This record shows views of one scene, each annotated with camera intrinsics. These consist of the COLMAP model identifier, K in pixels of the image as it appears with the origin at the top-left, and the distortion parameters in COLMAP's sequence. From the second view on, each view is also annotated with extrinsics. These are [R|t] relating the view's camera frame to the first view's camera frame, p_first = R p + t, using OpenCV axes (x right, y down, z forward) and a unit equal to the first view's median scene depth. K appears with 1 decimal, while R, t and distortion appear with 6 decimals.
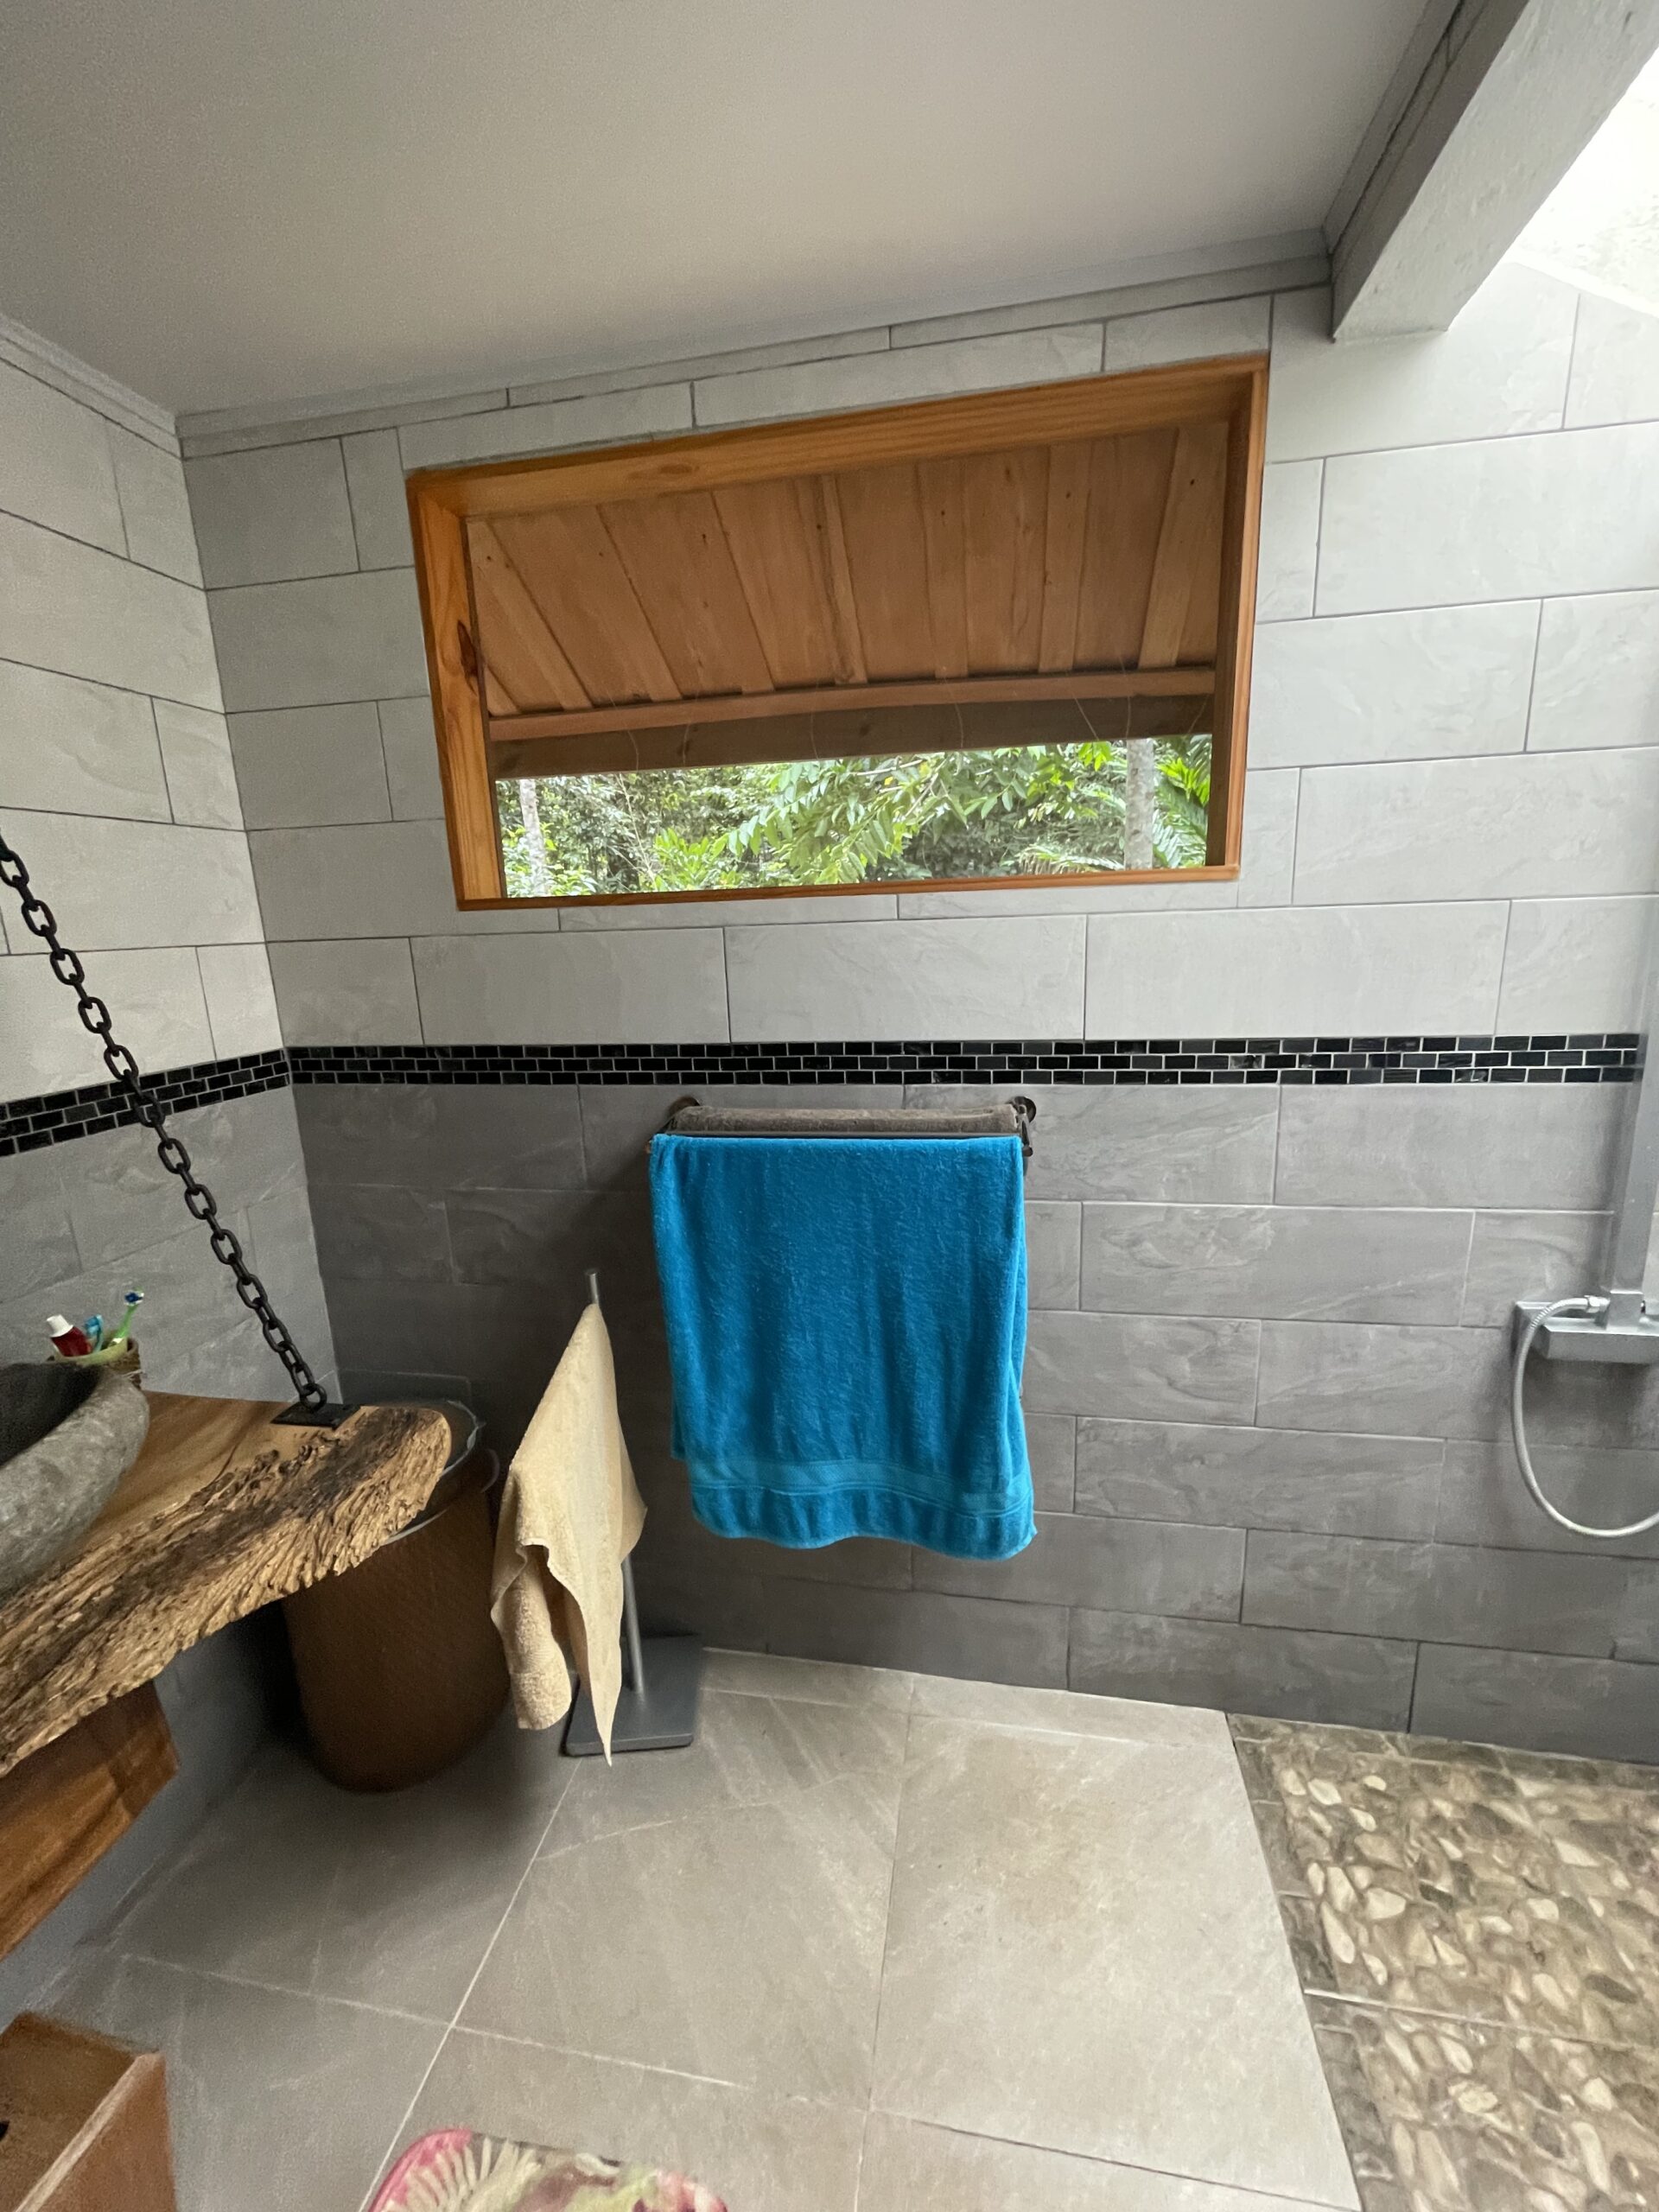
lens RADIAL K [[899.7, 0, 837.0], [0, 899.7, 1106.7], [0, 0, 1]] dist [-0.002136, 0.000632]
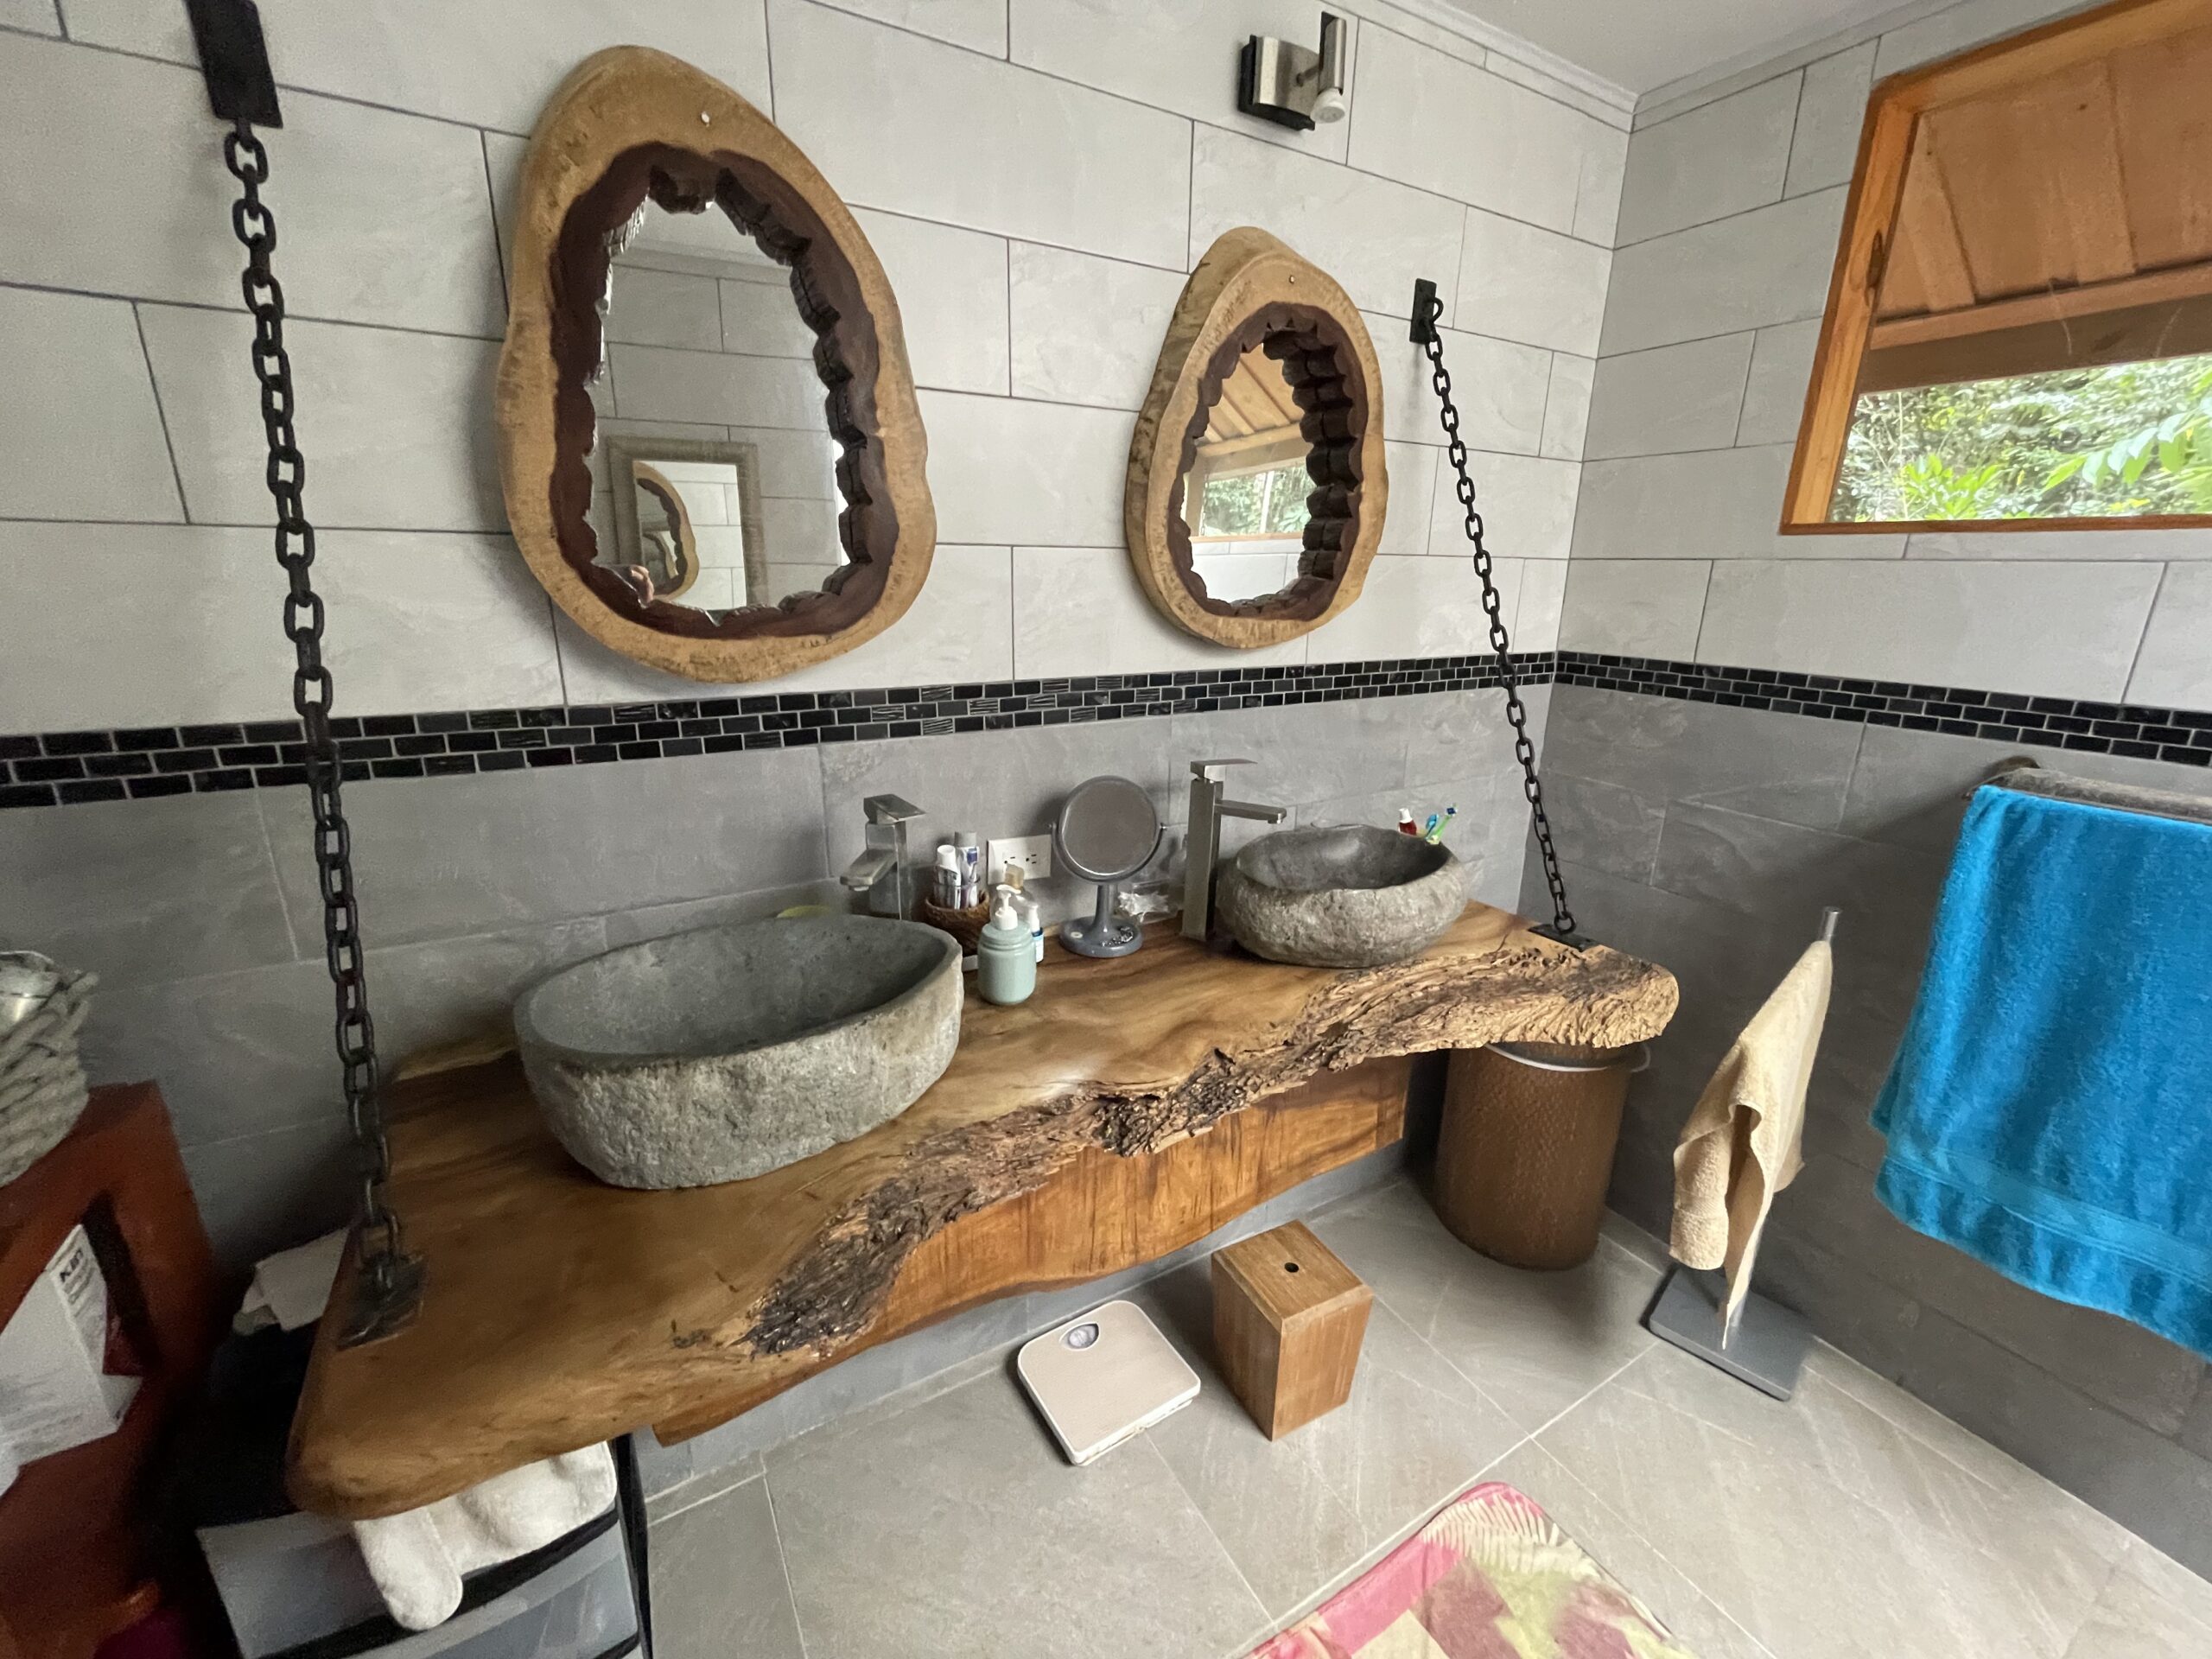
lens RADIAL K [[899.7, 0, 1106.9], [0, 899.7, 824.6], [0, 0, 1]] dist [-0.002136, 0.000632]
pose [[0.648414, 0.253877, -0.717709, -0.110818], [-0.197821, 0.966560, 0.163182, 0.094532], [0.735137, 0.036168, 0.676953, -0.268846]]
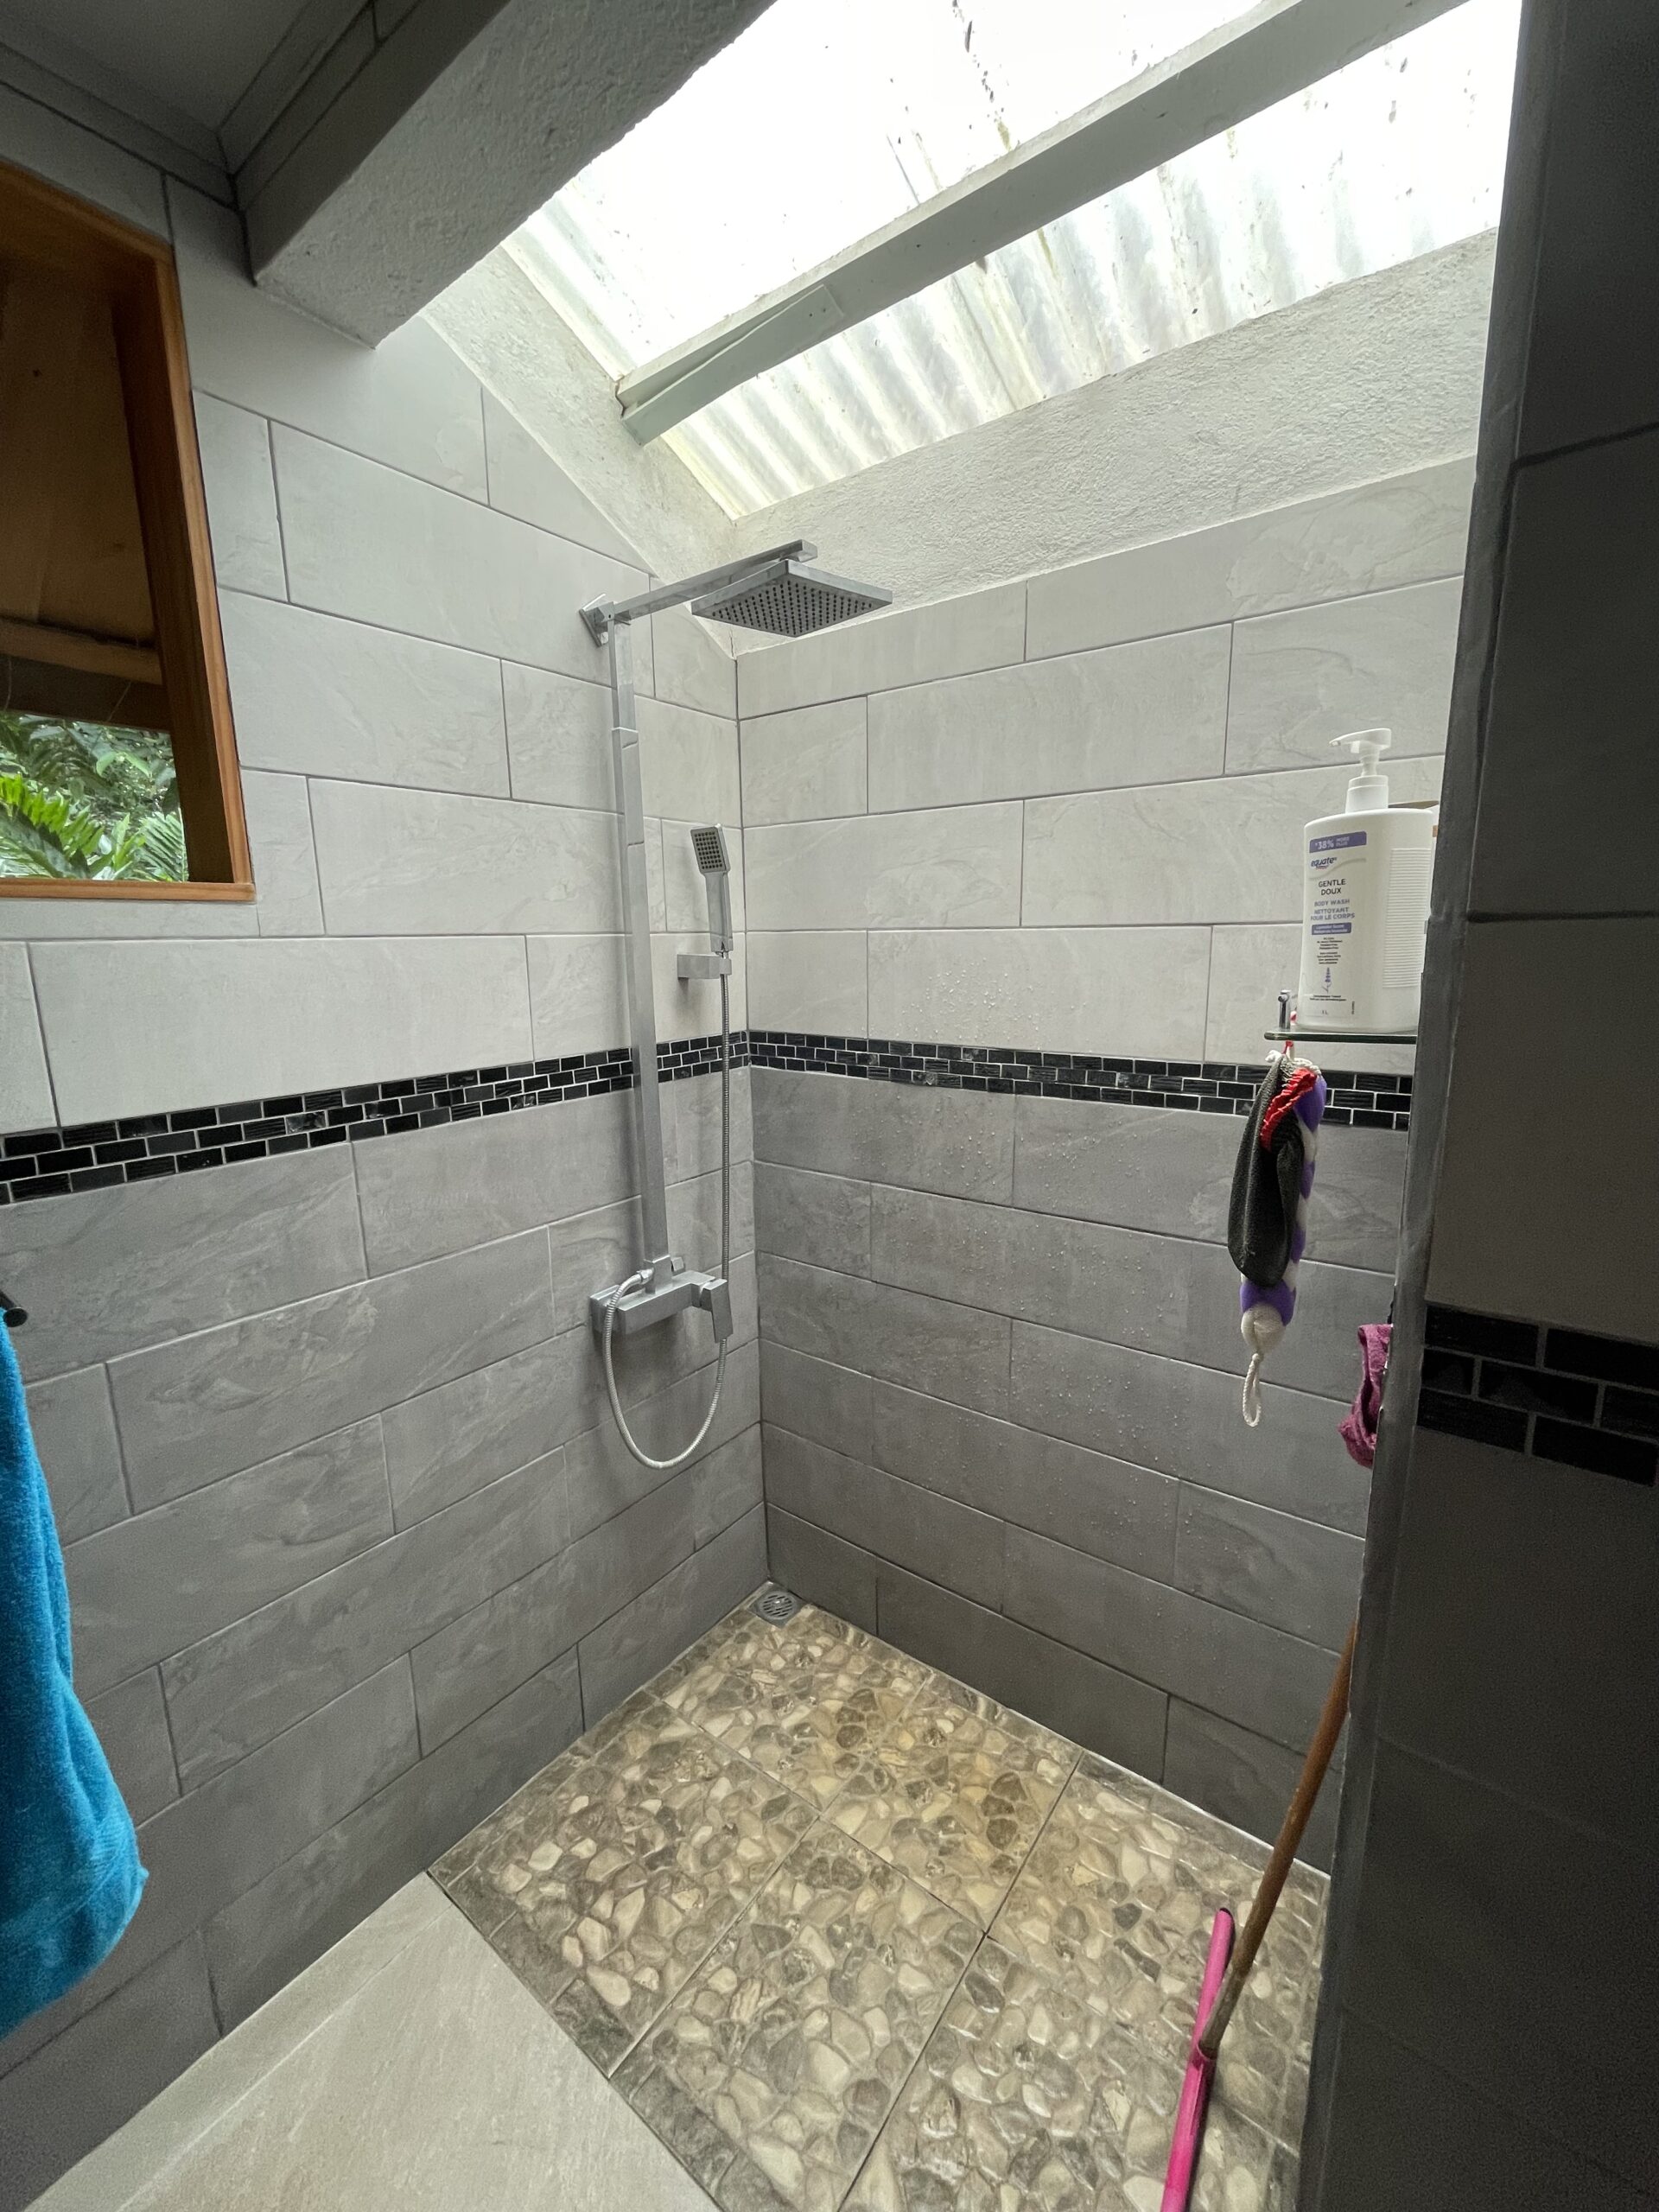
lens RADIAL K [[899.7, 0, 833.0], [0, 899.7, 1105.5], [0, 0, 1]] dist [-0.002136, 0.000632]
pose [[0.454183, -0.138656, 0.880052, -0.051276], [0.186847, 0.980671, 0.058079, -0.021585], [-0.871095, 0.138057, 0.471312, 0.179982]]
